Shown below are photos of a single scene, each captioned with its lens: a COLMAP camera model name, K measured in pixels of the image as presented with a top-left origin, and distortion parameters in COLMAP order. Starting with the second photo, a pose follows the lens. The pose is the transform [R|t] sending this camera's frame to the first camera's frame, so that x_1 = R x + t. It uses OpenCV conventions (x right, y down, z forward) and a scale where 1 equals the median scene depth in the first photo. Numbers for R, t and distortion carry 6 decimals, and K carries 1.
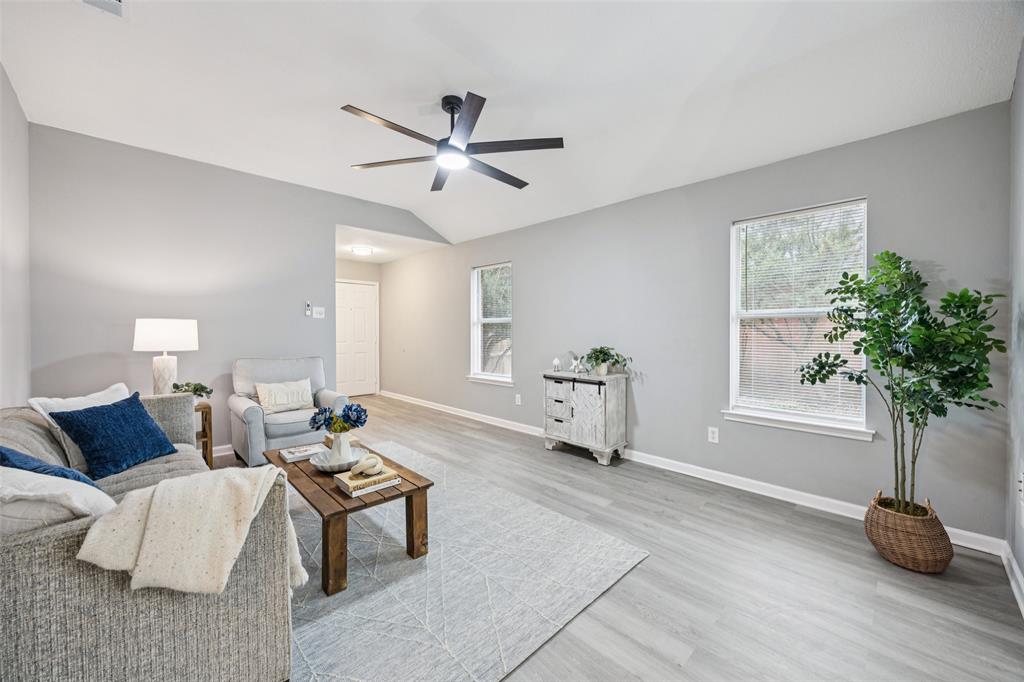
lens RADIAL K [[389.2, 0, 510.6], [0, 389.2, 332.9], [0, 0, 1]] dist [-0.001641, -0.000247]
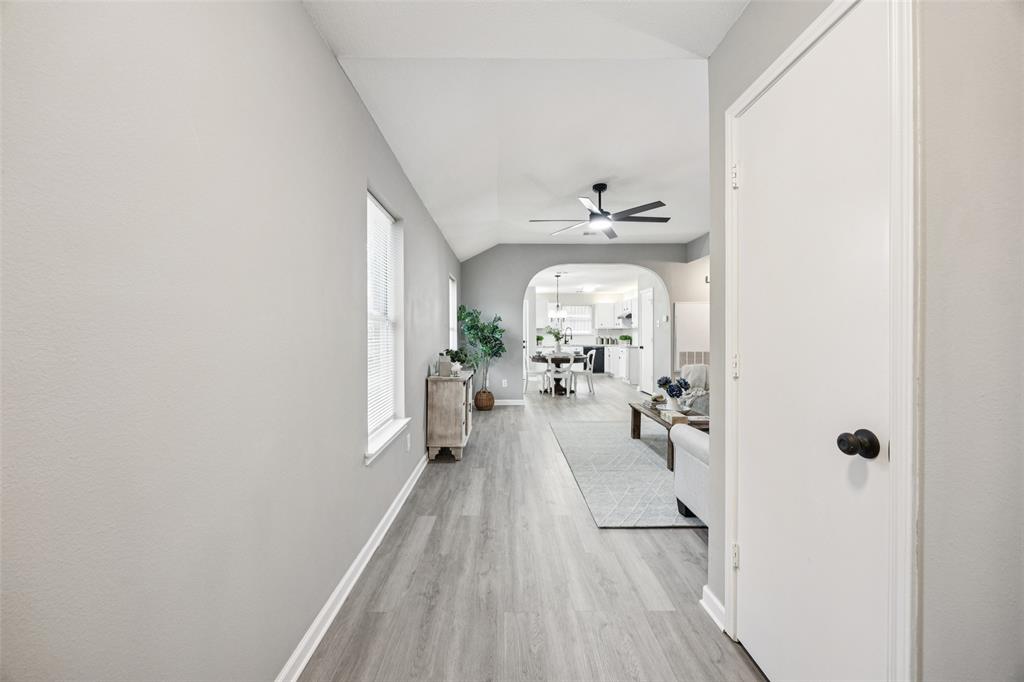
lens RADIAL K [[389.2, 0, 509.7], [0, 389.2, 338.0], [0, 0, 1]] dist [-0.001641, -0.000247]
pose [[-0.729923, -0.005970, 0.683504, -0.829204], [0.006148, 0.999864, 0.015298, -0.015788], [-0.683502, 0.015368, -0.729787, 2.086888]]
